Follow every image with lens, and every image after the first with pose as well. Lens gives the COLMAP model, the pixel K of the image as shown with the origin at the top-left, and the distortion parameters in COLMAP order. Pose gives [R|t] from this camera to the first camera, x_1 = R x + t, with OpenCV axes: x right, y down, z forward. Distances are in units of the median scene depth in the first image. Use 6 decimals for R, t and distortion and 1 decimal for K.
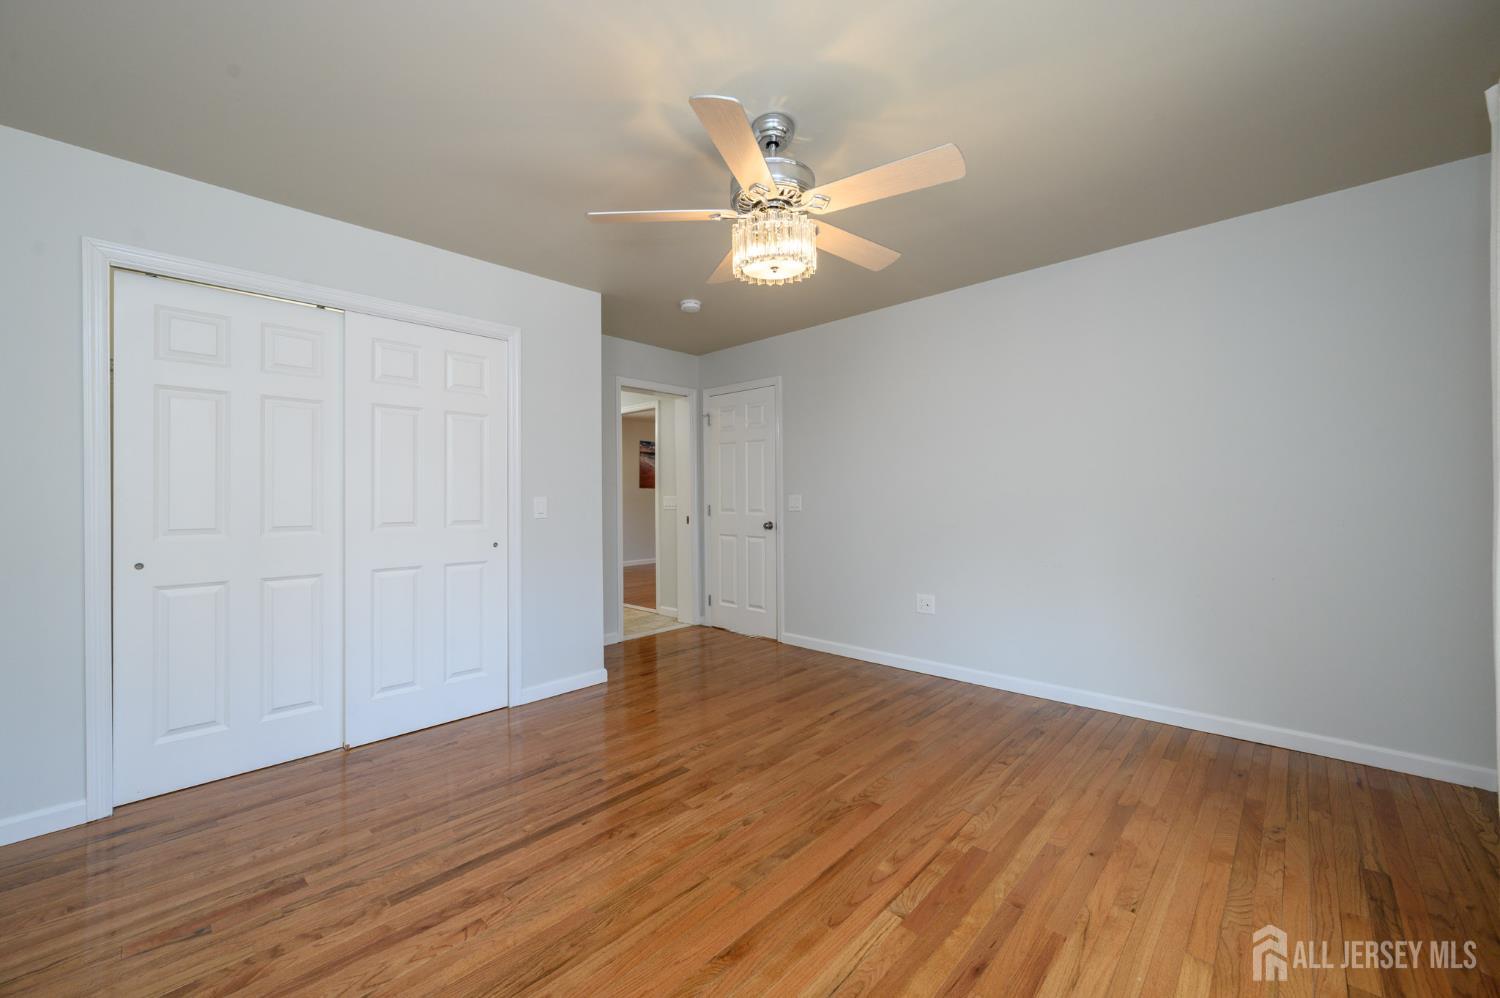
lens RADIAL K [[589.5, 0, 749.4], [0, 589.5, 493.0], [0, 0, 1]] dist [0.000556, -0.000020]
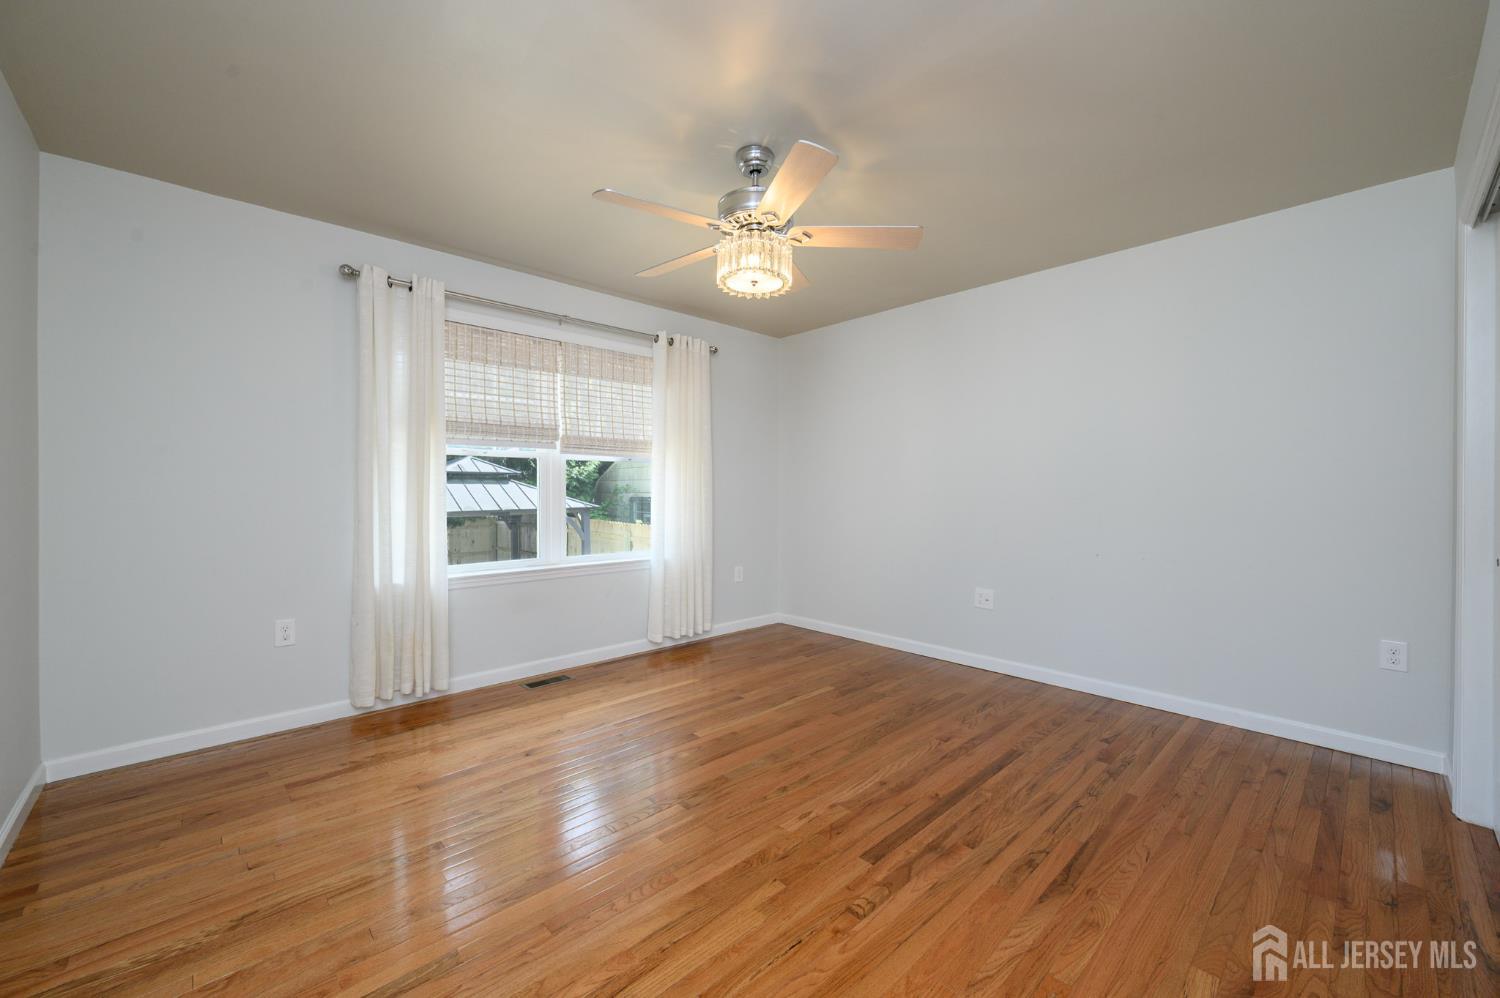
lens RADIAL K [[589.5, 0, 749.4], [0, 589.5, 493.0], [0, 0, 1]] dist [0.000556, -0.000020]
pose [[-0.997909, 0.006788, 0.064277, -0.016655], [0.007124, 0.999962, 0.005003, 0.012912], [-0.064240, 0.005451, -0.997920, 2.117709]]
